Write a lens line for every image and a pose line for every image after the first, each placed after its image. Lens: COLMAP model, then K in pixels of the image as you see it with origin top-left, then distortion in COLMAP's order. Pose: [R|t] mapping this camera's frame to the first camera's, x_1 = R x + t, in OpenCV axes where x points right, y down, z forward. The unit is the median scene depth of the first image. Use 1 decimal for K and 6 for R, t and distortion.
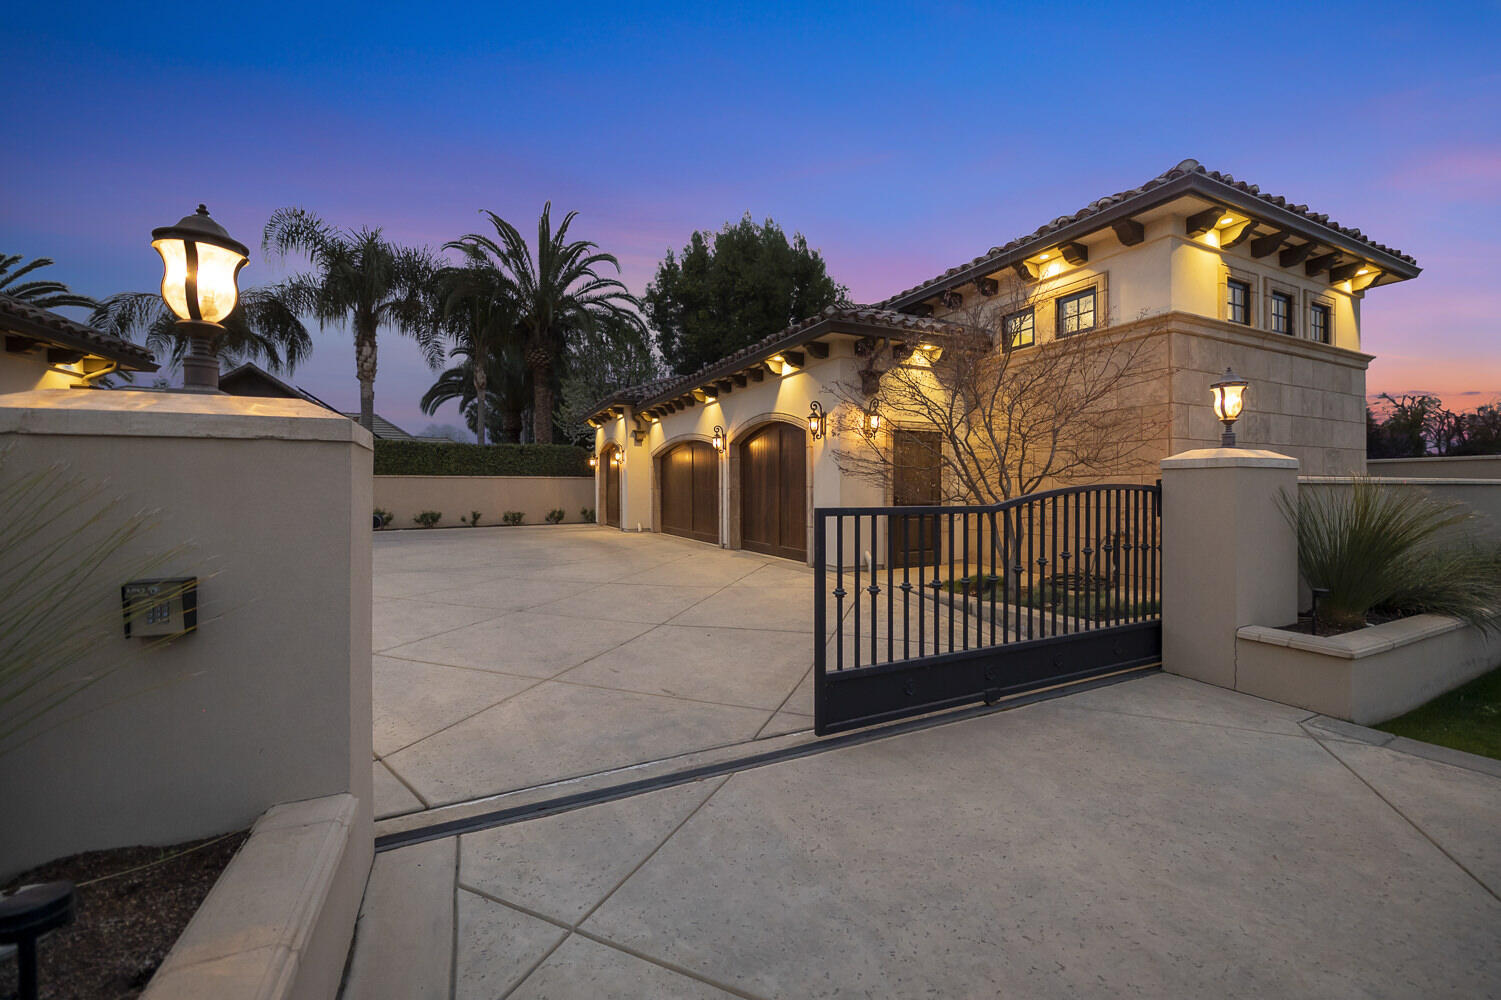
lens RADIAL K [[602.2, 0, 753.5], [0, 602.2, 488.2], [0, 0, 1]] dist [-0.012089, -0.000173]
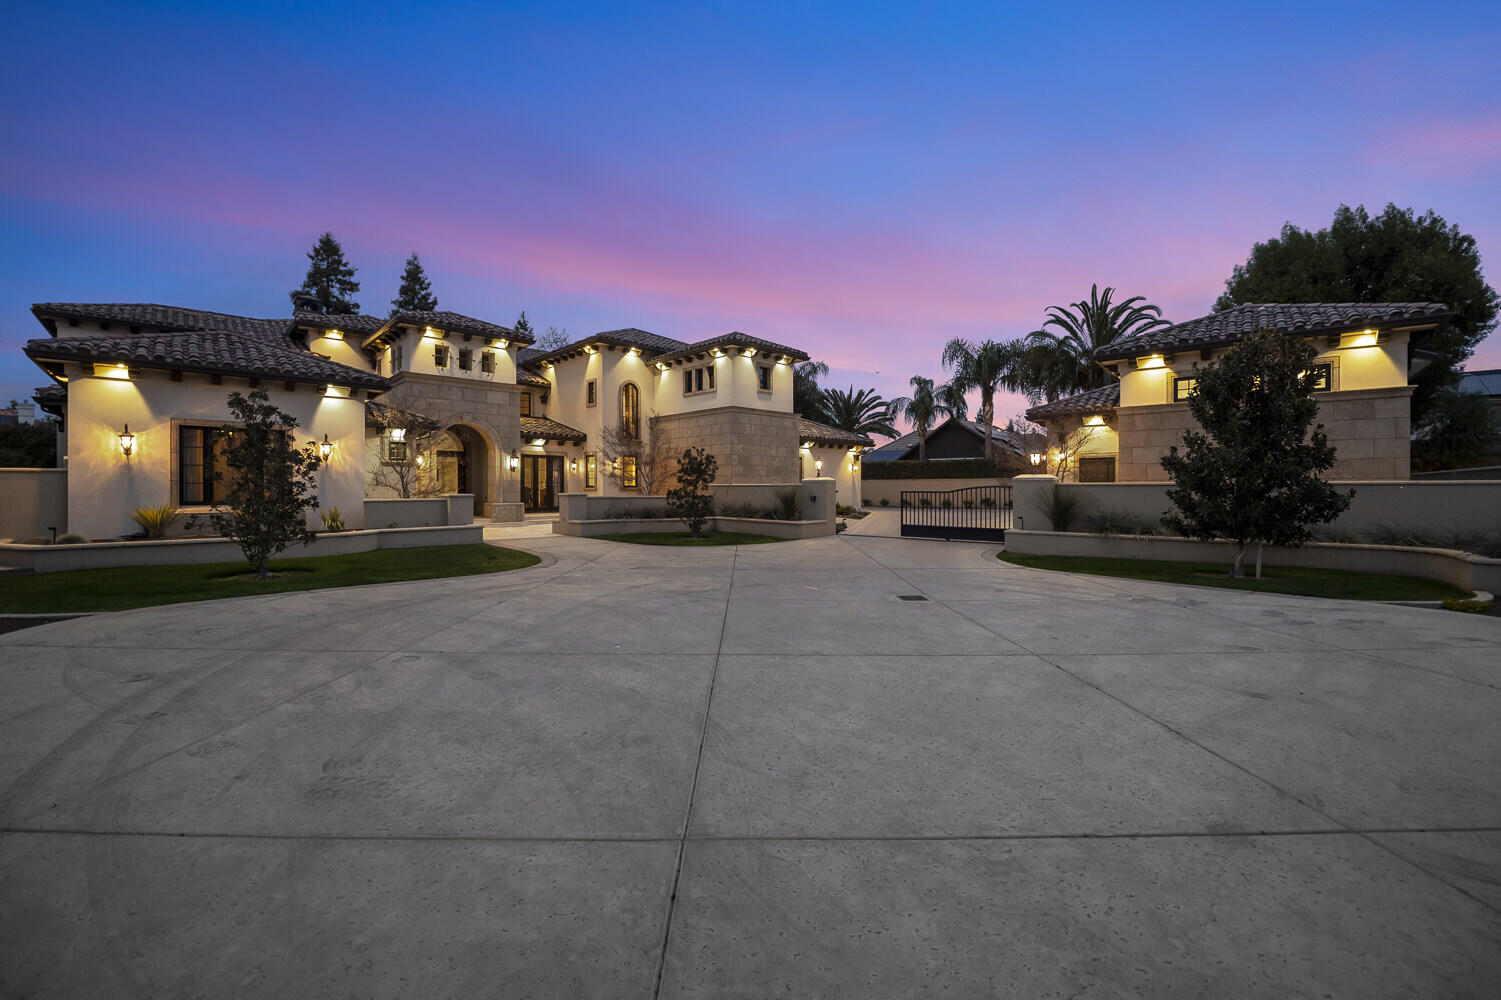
lens RADIAL K [[602.2, 0, 753.5], [0, 602.2, 488.2], [0, 0, 1]] dist [-0.012089, -0.000173]
pose [[0.411532, 0.003207, -0.911389, 0.720269], [0.002256, 0.999987, 0.004537, -0.002888], [0.911392, -0.003923, 0.411520, -0.378032]]
